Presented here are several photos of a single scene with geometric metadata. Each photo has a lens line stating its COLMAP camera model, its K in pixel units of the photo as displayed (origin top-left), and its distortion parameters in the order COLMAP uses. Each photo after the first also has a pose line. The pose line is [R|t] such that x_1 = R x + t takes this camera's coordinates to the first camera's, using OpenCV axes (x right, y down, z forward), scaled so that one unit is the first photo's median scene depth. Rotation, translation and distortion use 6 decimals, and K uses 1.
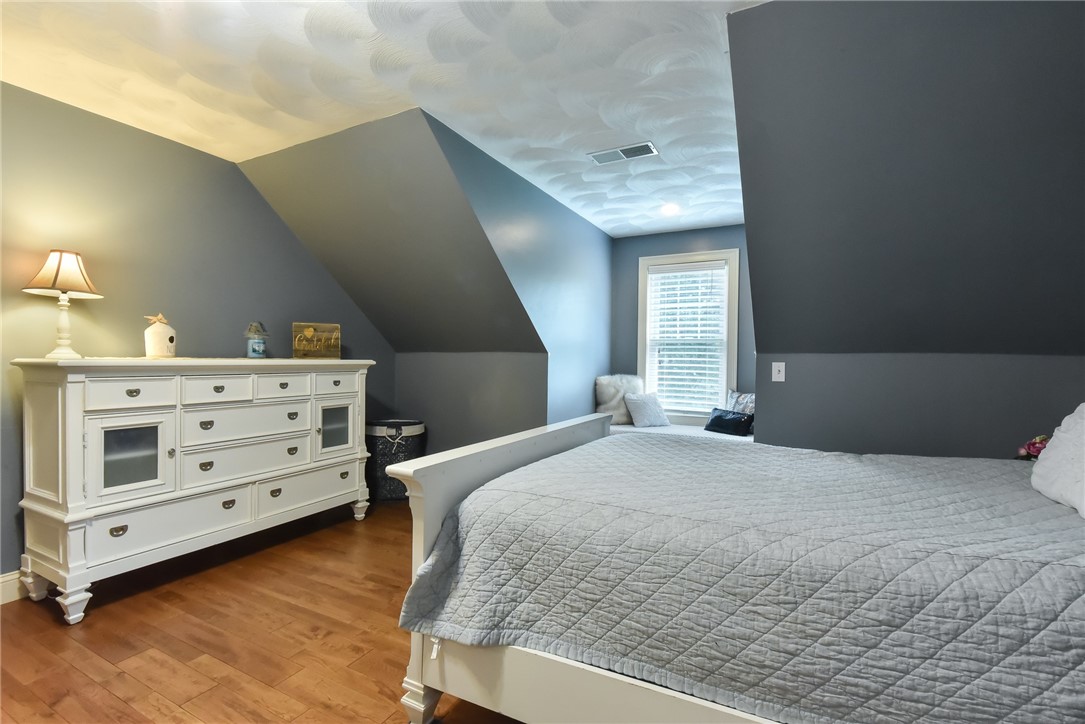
lens RADIAL K [[507.6, 0, 539.9], [0, 507.6, 364.1], [0, 0, 1]] dist [0.001743, -0.001093]
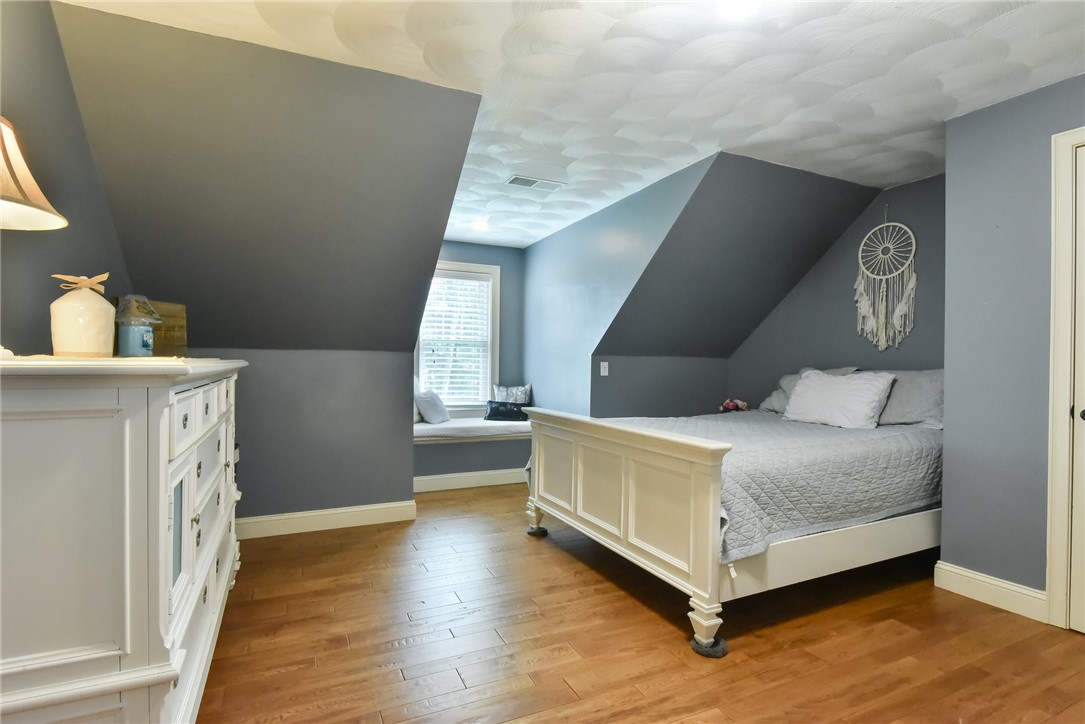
lens RADIAL K [[527.8, 0, 539.3], [0, 527.8, 361.4], [0, 0, 1]] dist [0.001603, -0.000868]
pose [[0.596424, -0.001695, 0.802668, -0.820125], [0.000703, 0.999998, 0.001590, -0.008007], [-0.802669, -0.000383, 0.596424, 0.273313]]
